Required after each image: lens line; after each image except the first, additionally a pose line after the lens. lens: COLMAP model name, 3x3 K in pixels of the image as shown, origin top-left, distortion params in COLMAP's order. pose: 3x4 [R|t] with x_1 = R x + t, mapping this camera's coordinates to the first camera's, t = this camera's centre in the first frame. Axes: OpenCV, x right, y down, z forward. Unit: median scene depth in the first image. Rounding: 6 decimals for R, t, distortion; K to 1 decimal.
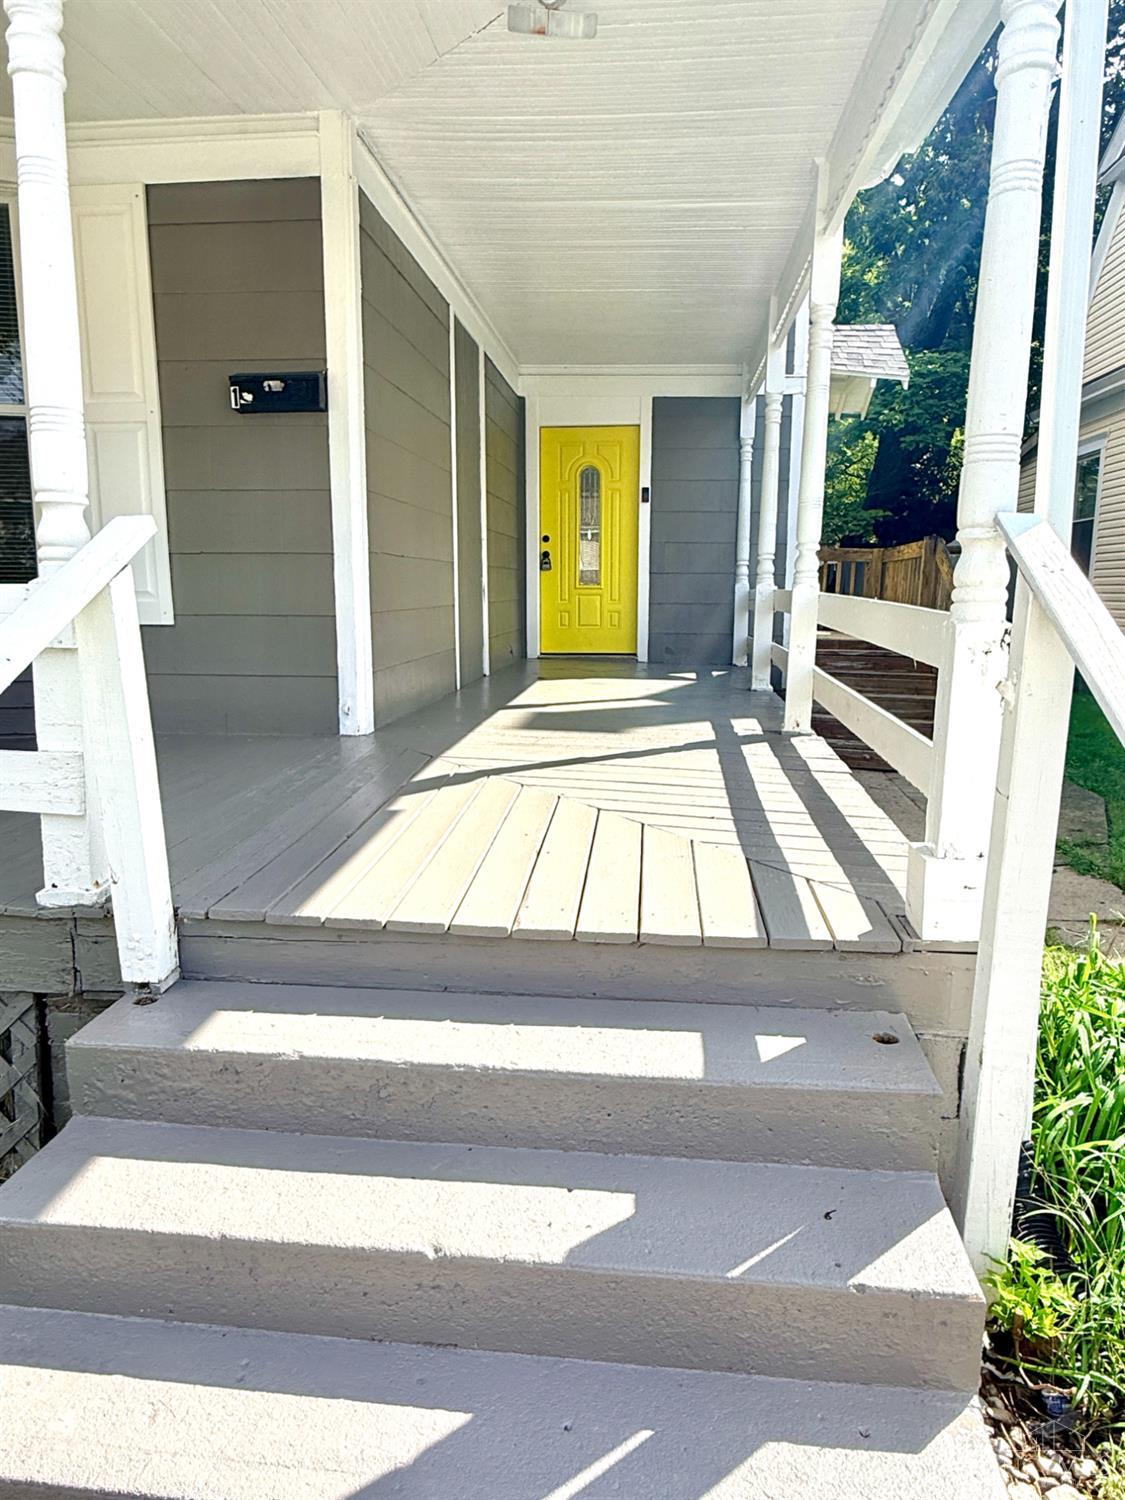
lens RADIAL K [[950.9, 0, 562.5], [0, 950.9, 750.0], [0, 0, 1]] dist [0.003065, -0.000319]
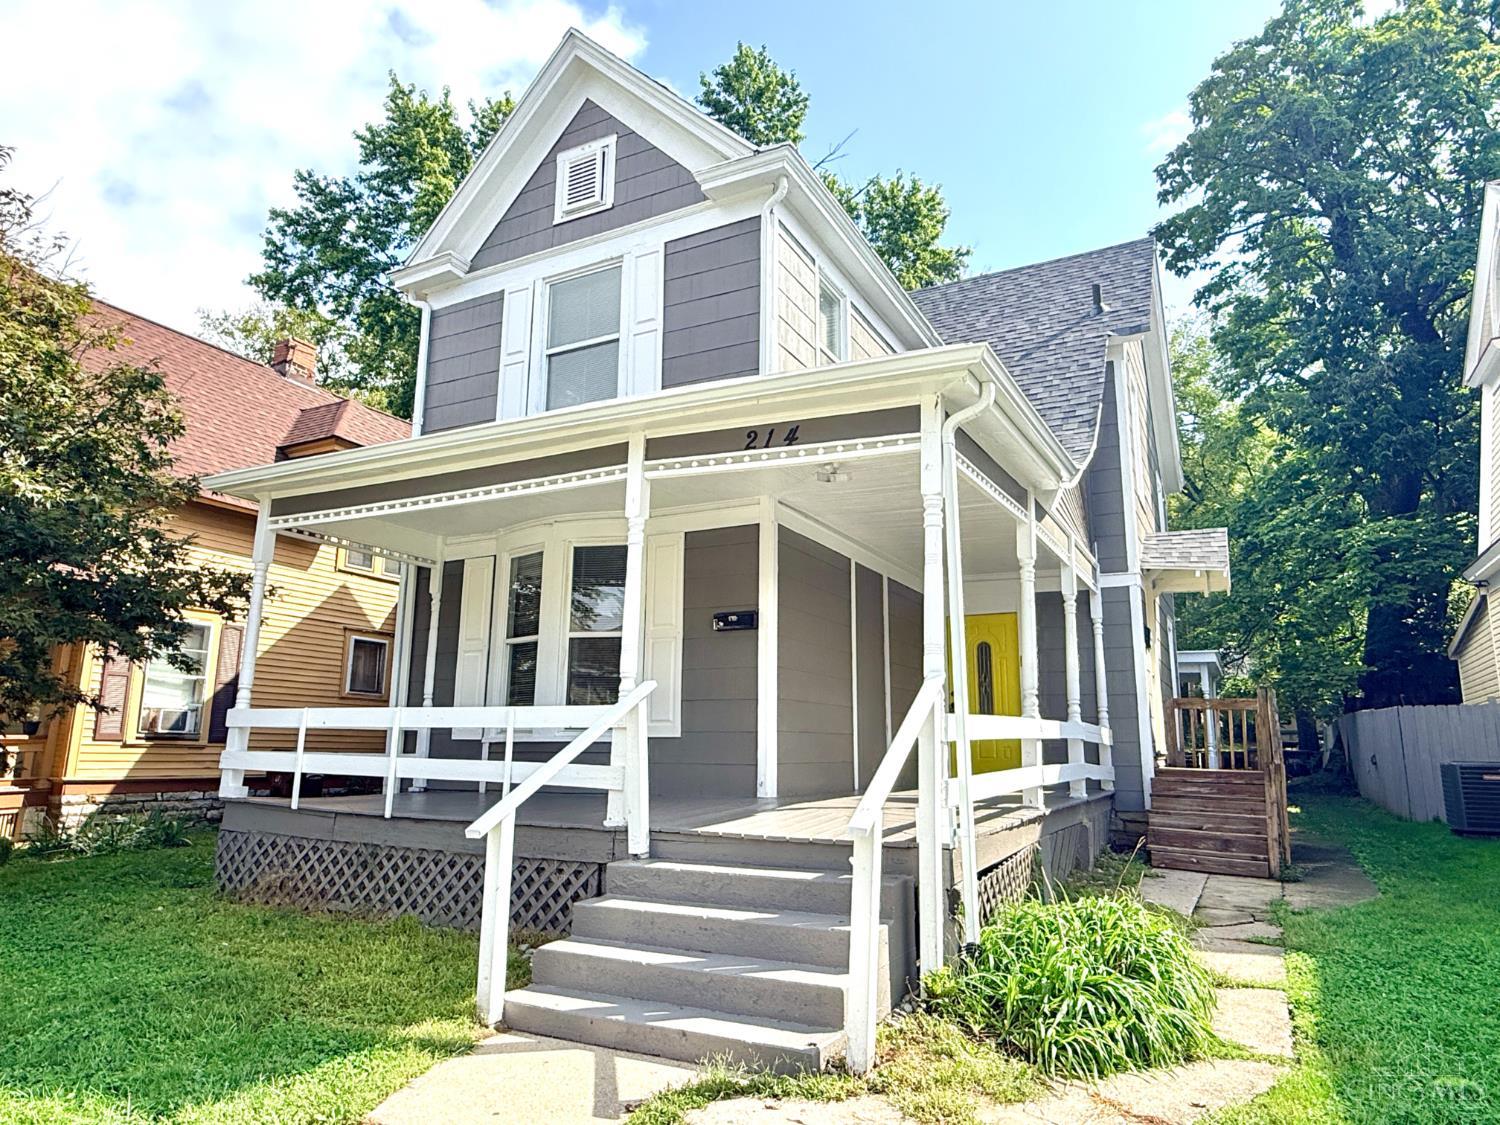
lens RADIAL K [[950.9, 0, 744.3], [0, 950.9, 569.1], [0, 0, 1]] dist [0.003065, -0.000319]
pose [[0.928574, -0.064840, -0.365440, 0.301447], [-0.067782, 0.938436, -0.338738, 0.133124], [0.364906, 0.339313, 0.867012, -0.509355]]
